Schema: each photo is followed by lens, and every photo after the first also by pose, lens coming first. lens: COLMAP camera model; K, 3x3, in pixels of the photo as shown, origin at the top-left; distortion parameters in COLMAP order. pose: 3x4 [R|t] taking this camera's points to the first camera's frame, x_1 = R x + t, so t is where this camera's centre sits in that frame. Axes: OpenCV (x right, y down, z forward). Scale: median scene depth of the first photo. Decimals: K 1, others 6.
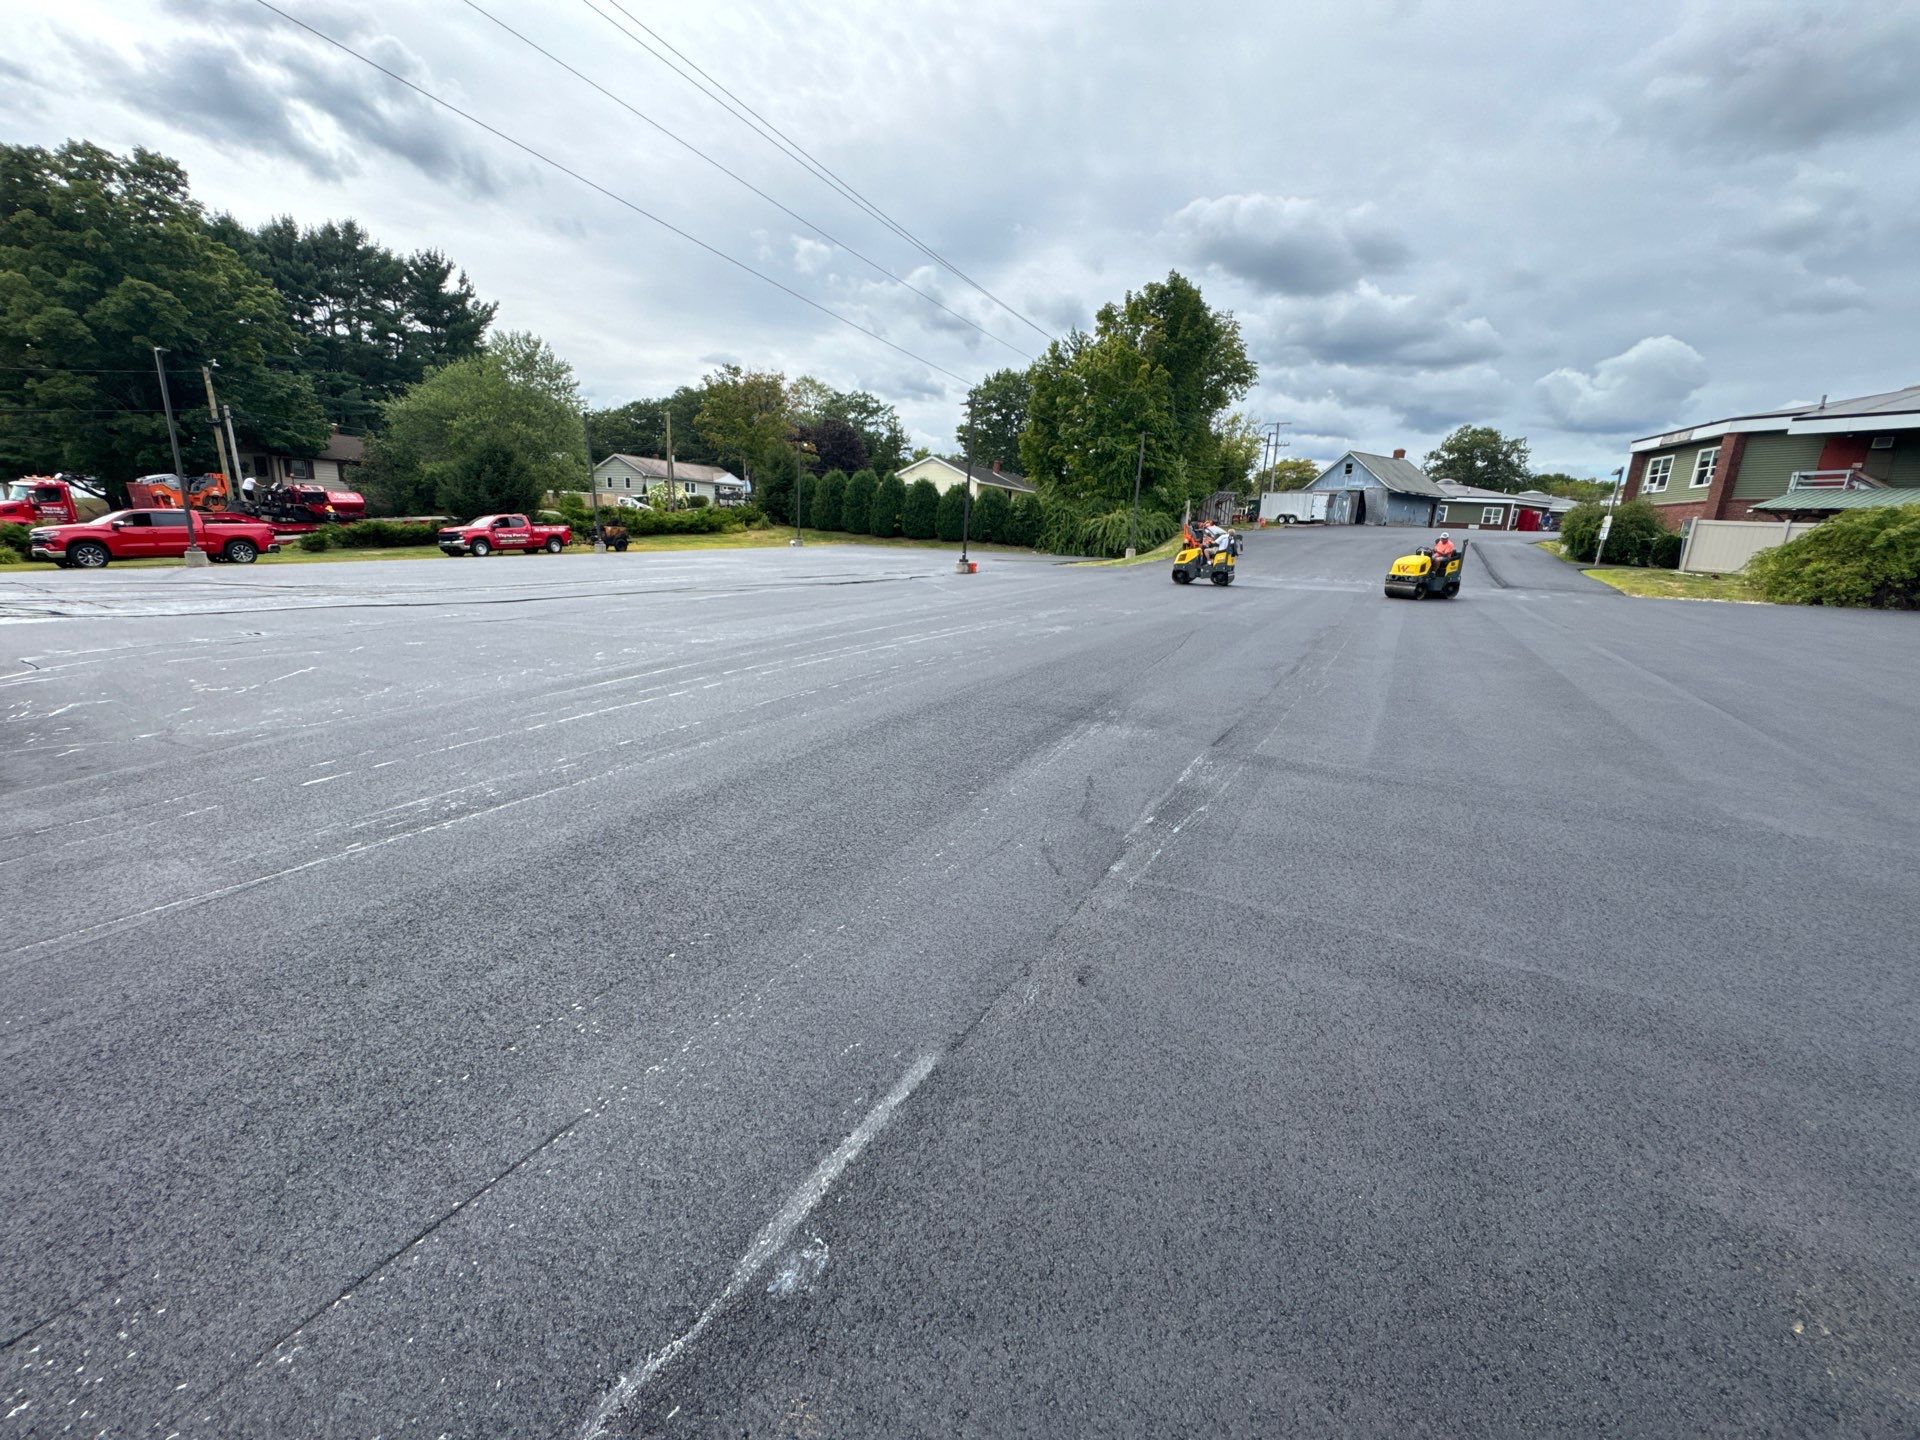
lens RADIAL K [[756.3, 0, 967.7], [0, 756.3, 716.2], [0, 0, 1]] dist [-0.004170, 0.000299]
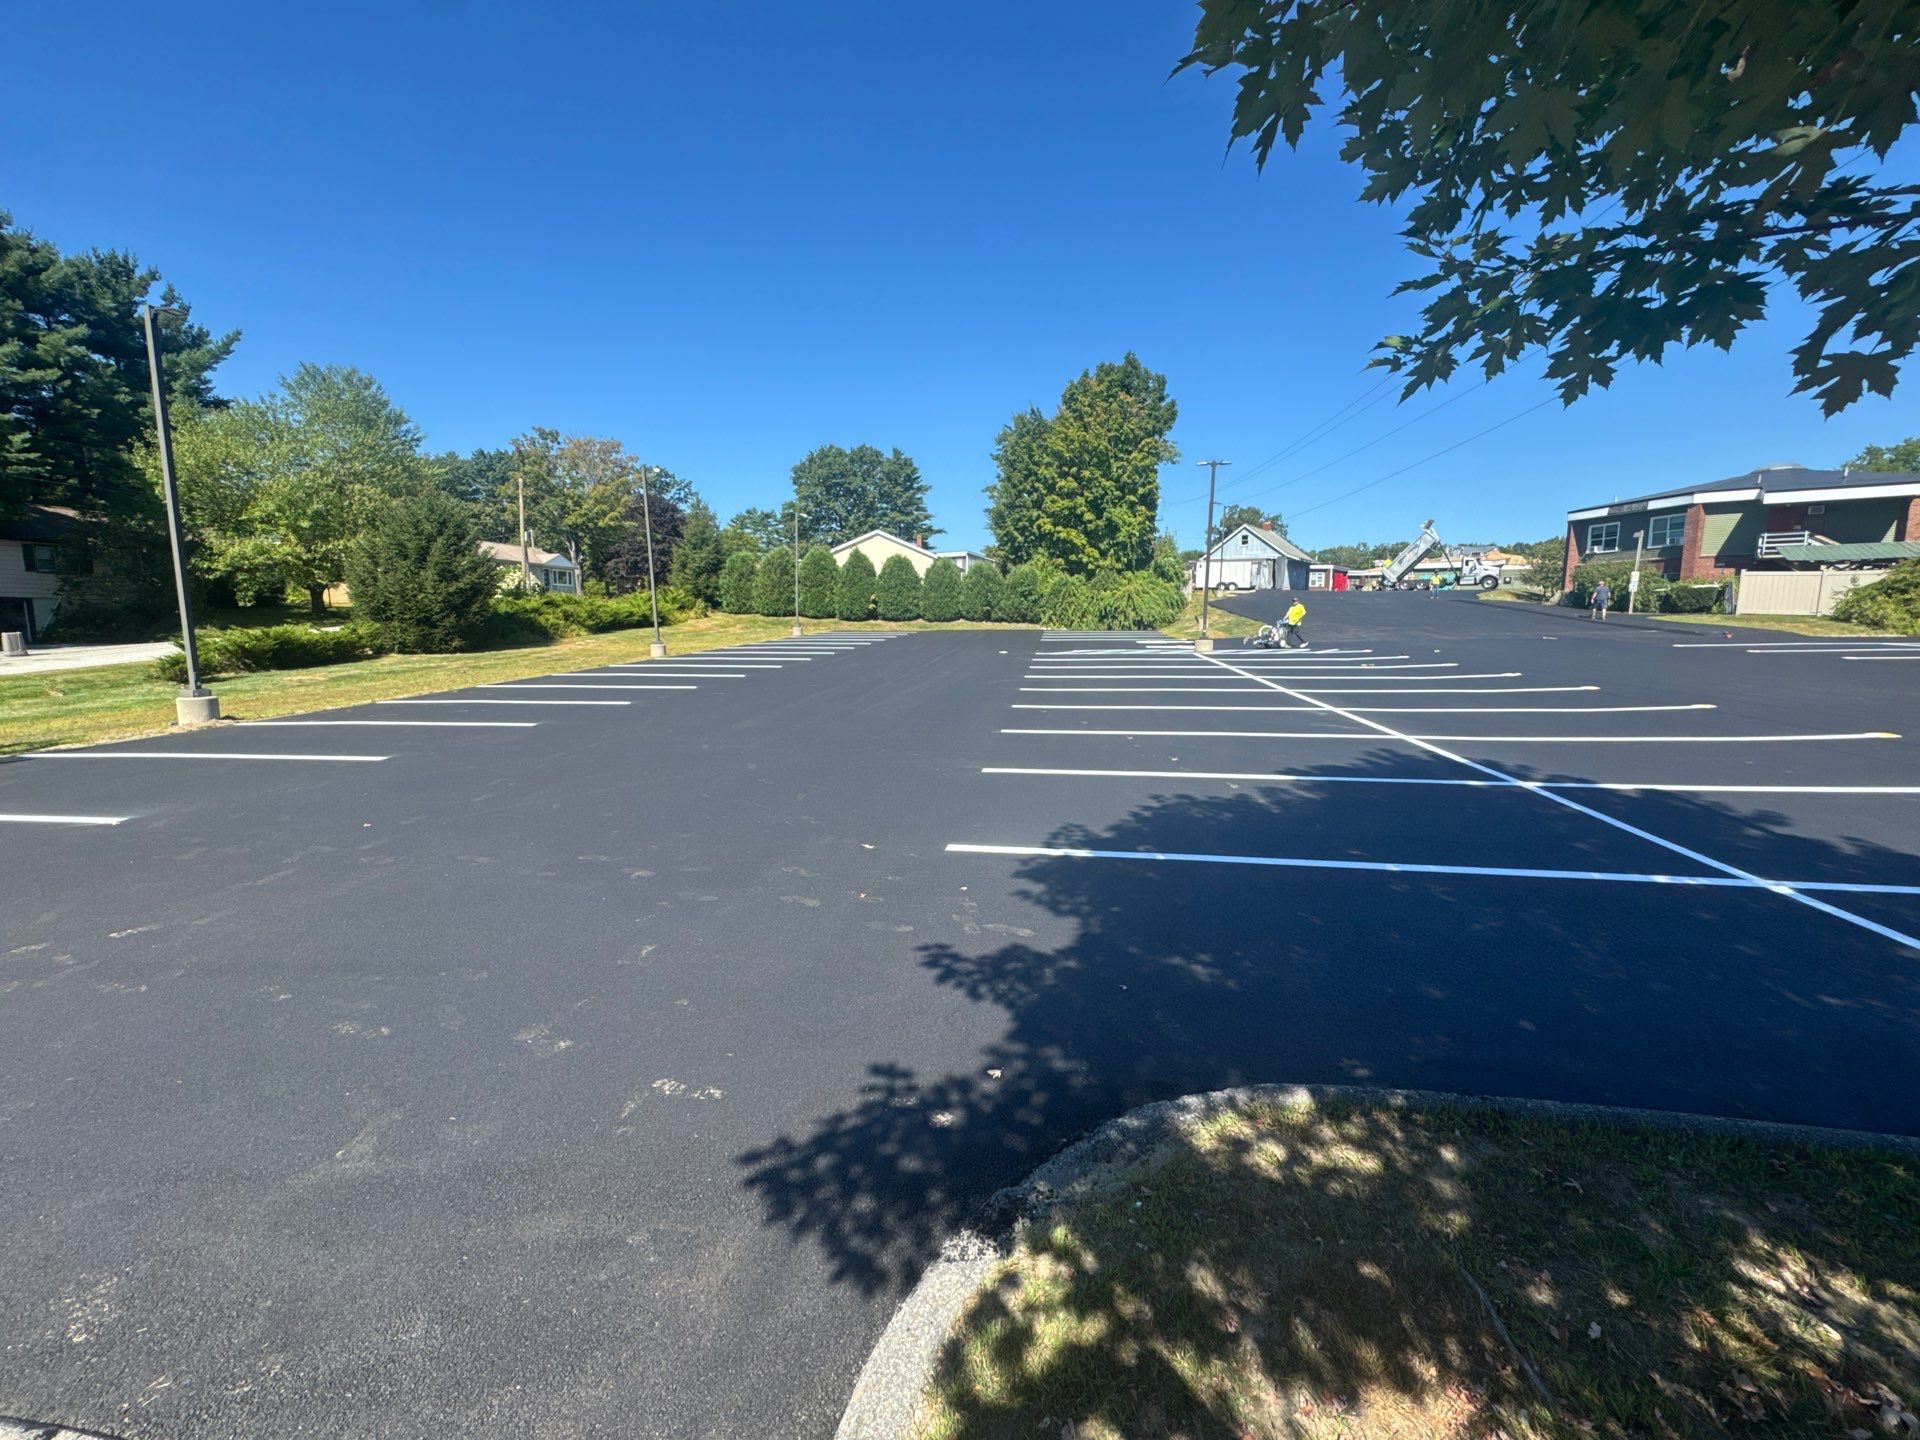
lens RADIAL K [[756.3, 0, 969.4], [0, 756.3, 720.5], [0, 0, 1]] dist [-0.004170, 0.000299]
pose [[0.936034, -0.090391, 0.340104, -0.326942], [0.121331, 0.990085, -0.070787, -0.048432], [-0.330333, 0.107524, 0.937720, 0.163360]]
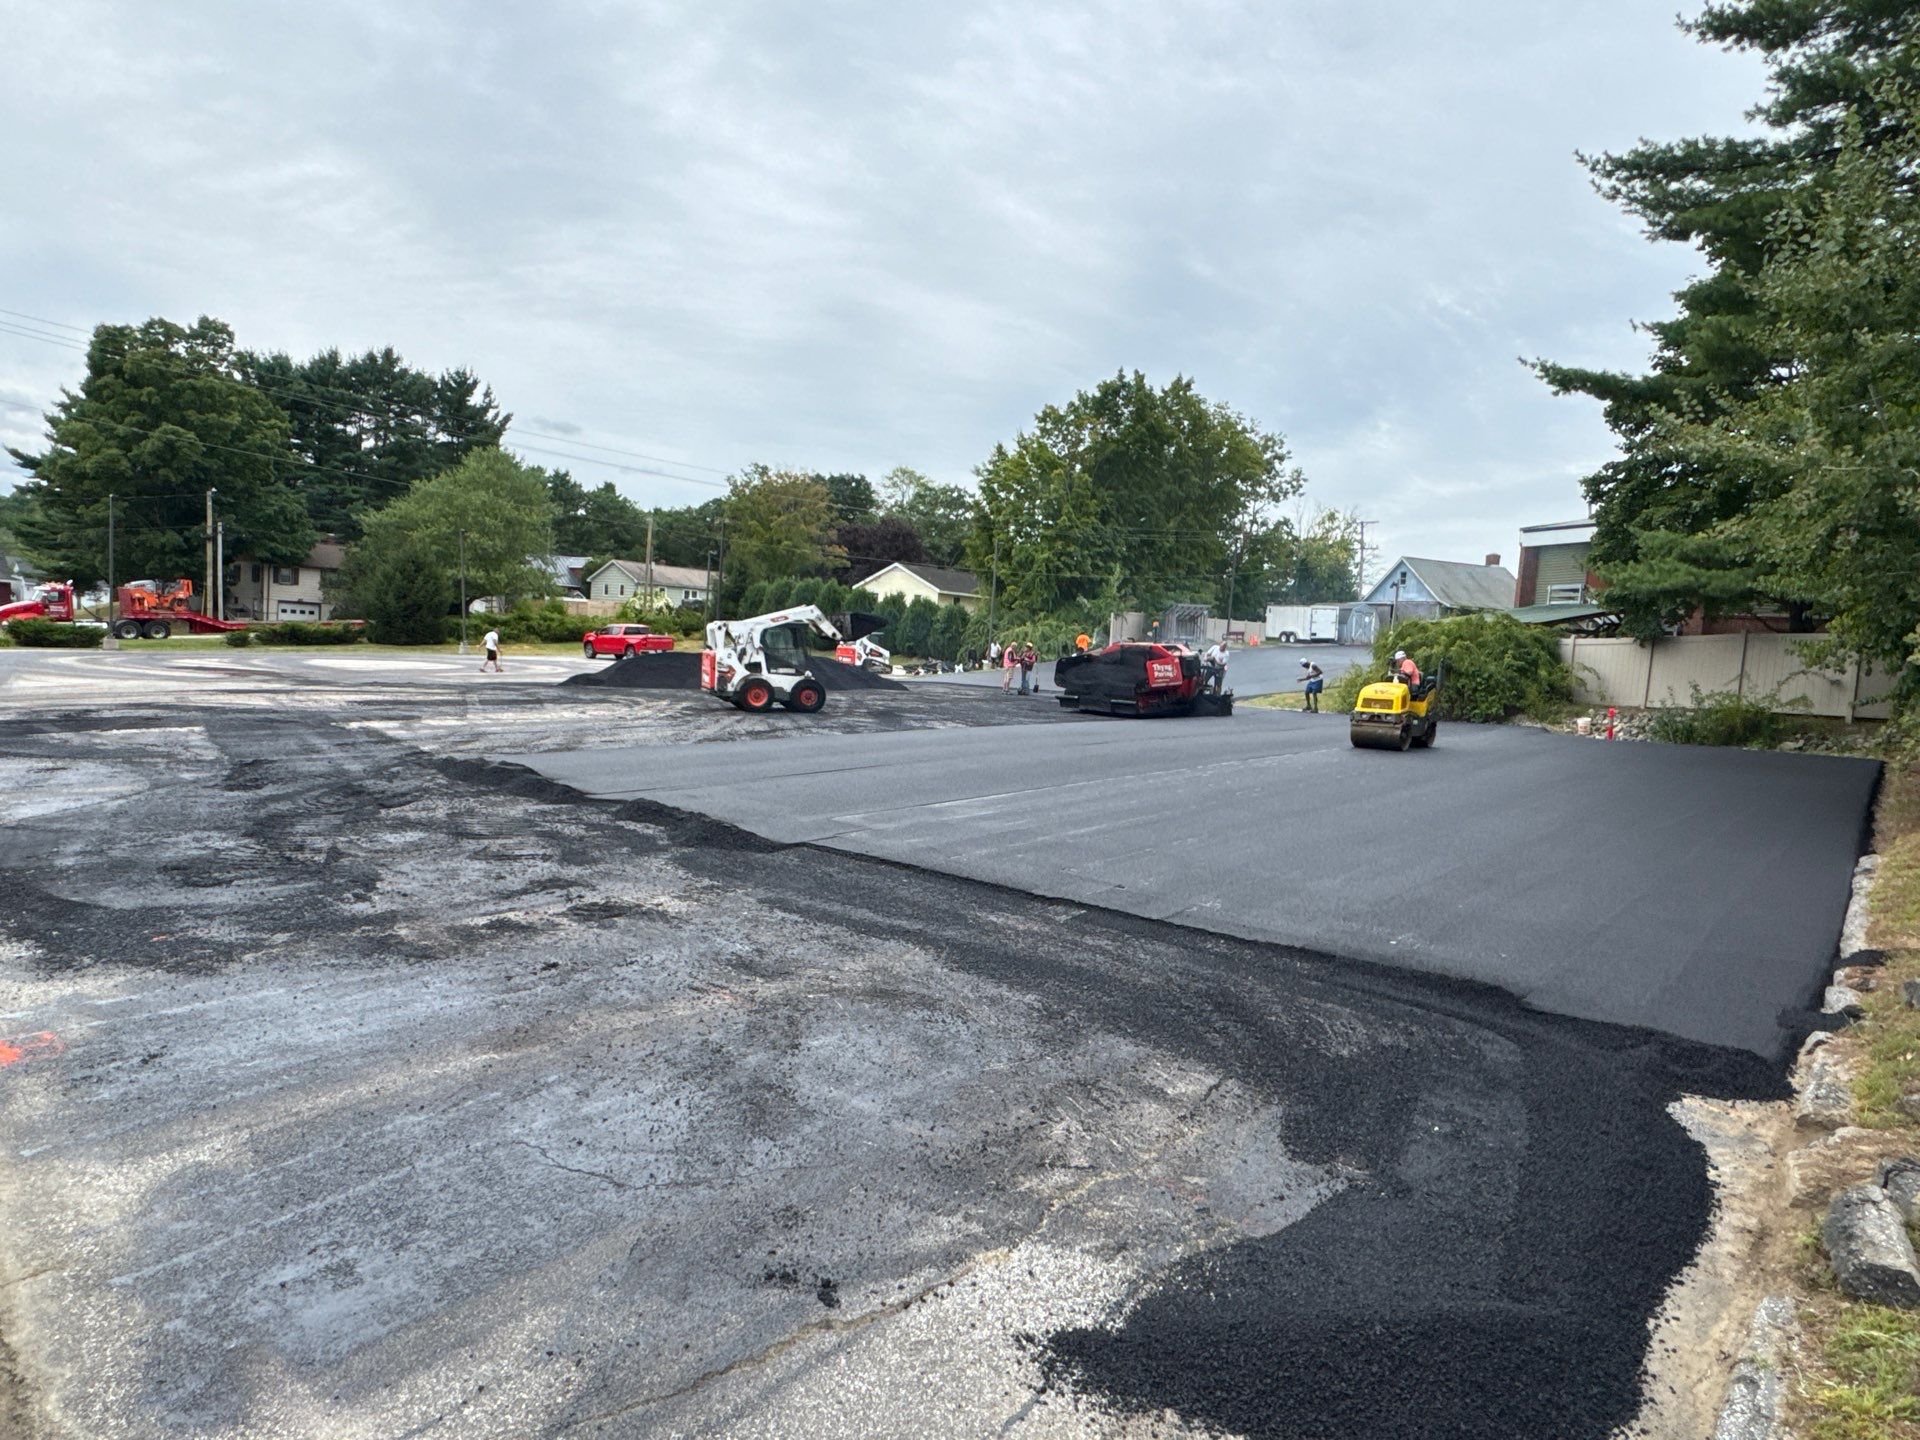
lens RADIAL K [[1074.6, 0, 966.9], [0, 1074.6, 722.6], [0, 0, 1]] dist [-0.018962, 0.006661]
pose [[0.974324, 0.033201, -0.222688, 0.384280], [-0.072120, 0.982975, -0.168992, 0.058997], [0.213286, 0.180713, 0.960131, -0.197753]]
